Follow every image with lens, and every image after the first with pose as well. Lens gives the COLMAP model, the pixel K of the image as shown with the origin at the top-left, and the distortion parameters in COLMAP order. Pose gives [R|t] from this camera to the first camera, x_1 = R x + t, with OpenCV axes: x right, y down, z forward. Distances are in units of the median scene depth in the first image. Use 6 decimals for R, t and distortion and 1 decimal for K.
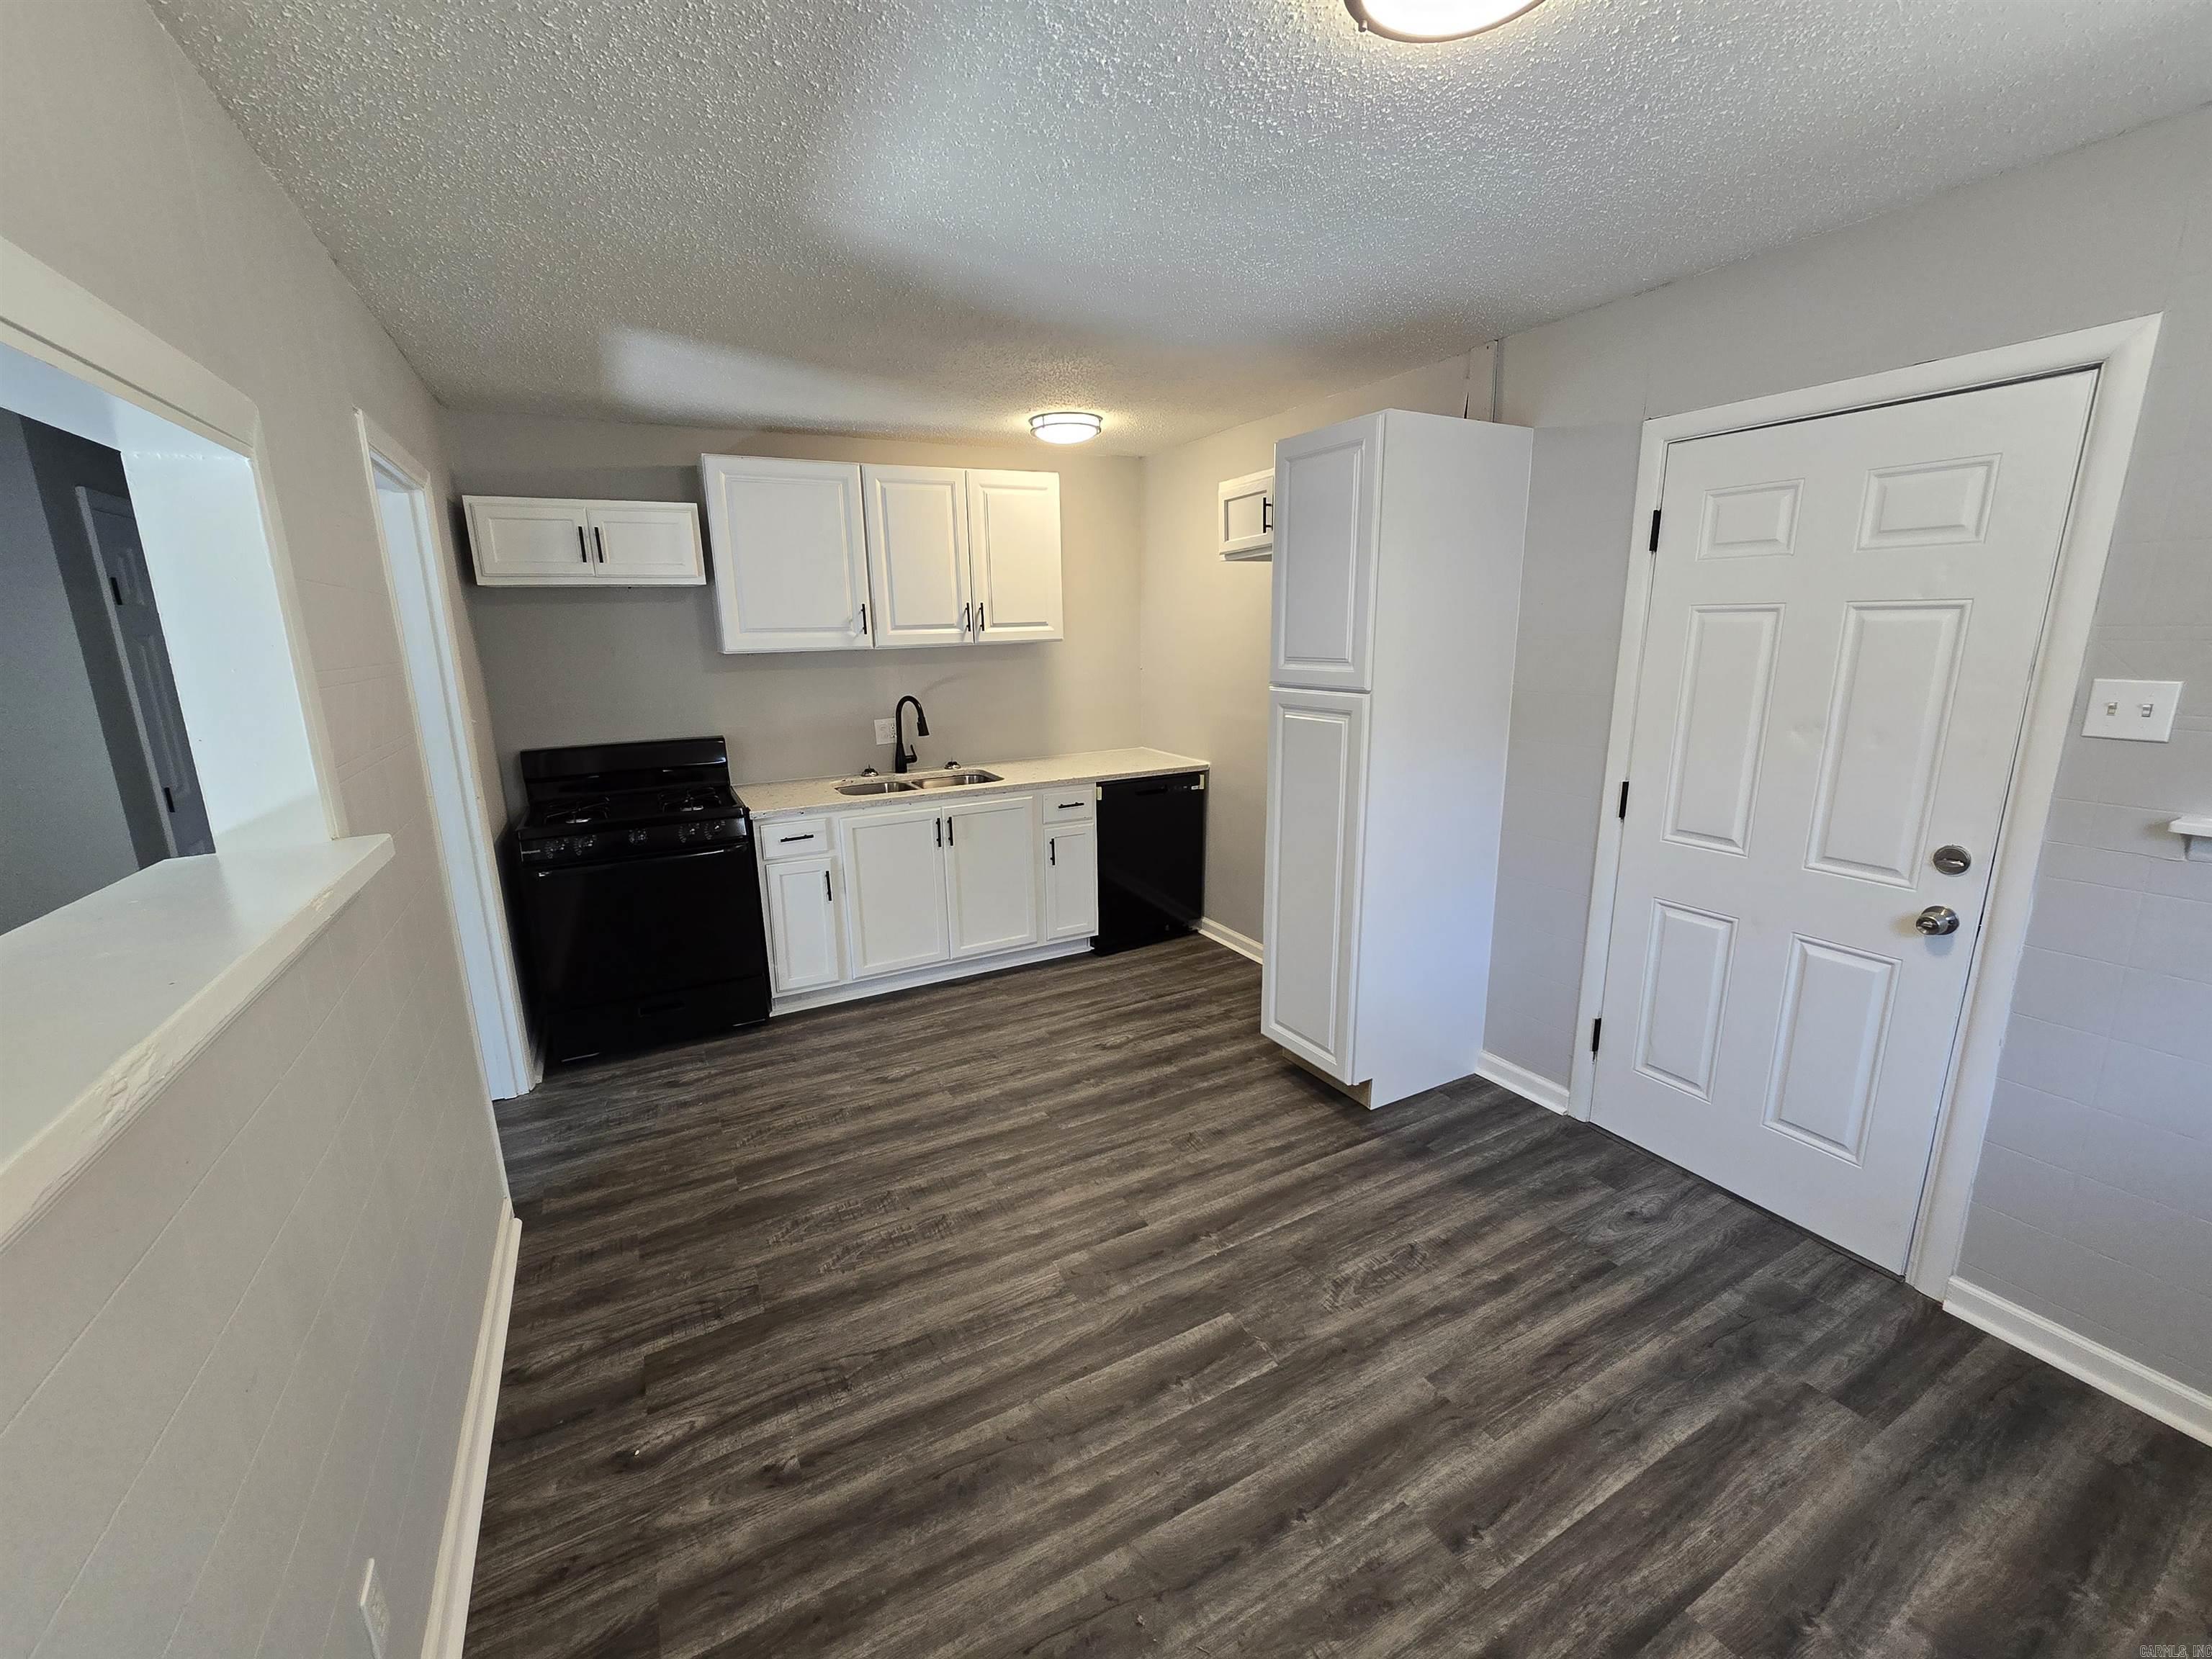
lens RADIAL K [[903.1, 0, 1101.4], [0, 903.1, 829.1], [0, 0, 1]] dist [0.001199, 0.000544]
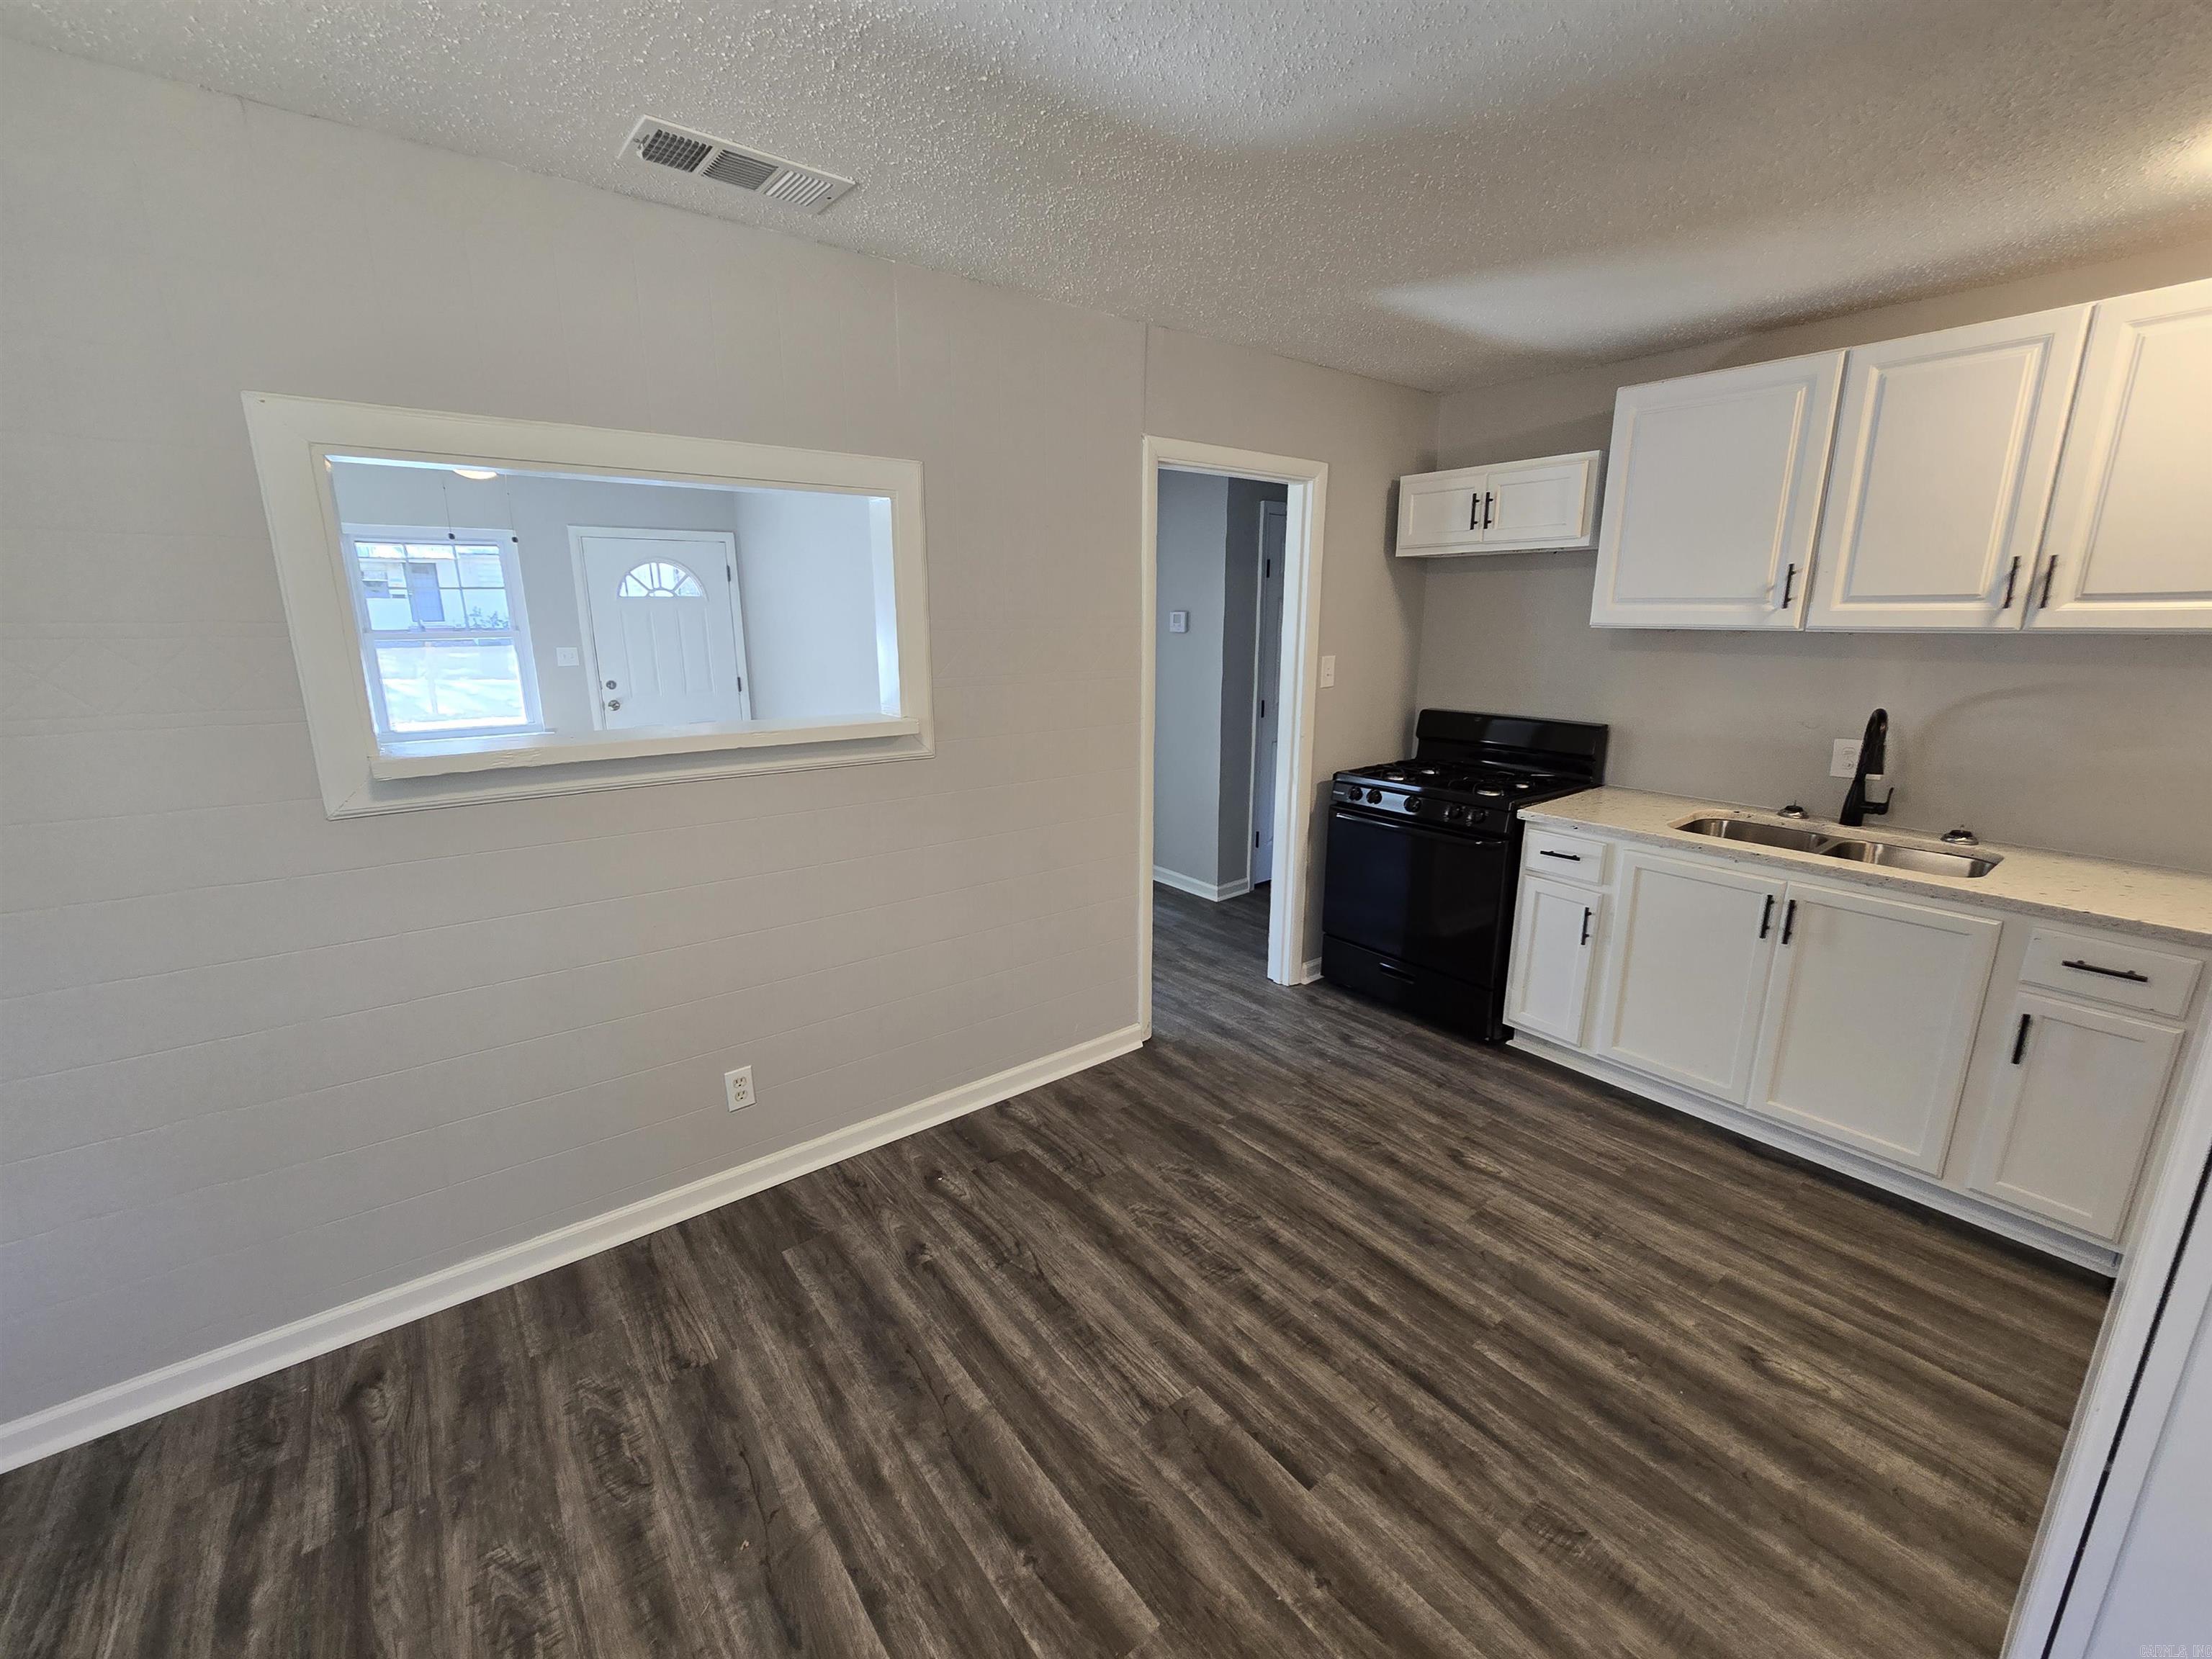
lens RADIAL K [[903.1, 0, 1101.4], [0, 903.1, 829.1], [0, 0, 1]] dist [0.001199, 0.000544]
pose [[0.166297, 0.253935, -0.952818, 0.511779], [-0.219893, 0.951491, 0.215203, -0.135579], [0.961245, 0.173731, 0.214069, 0.580451]]
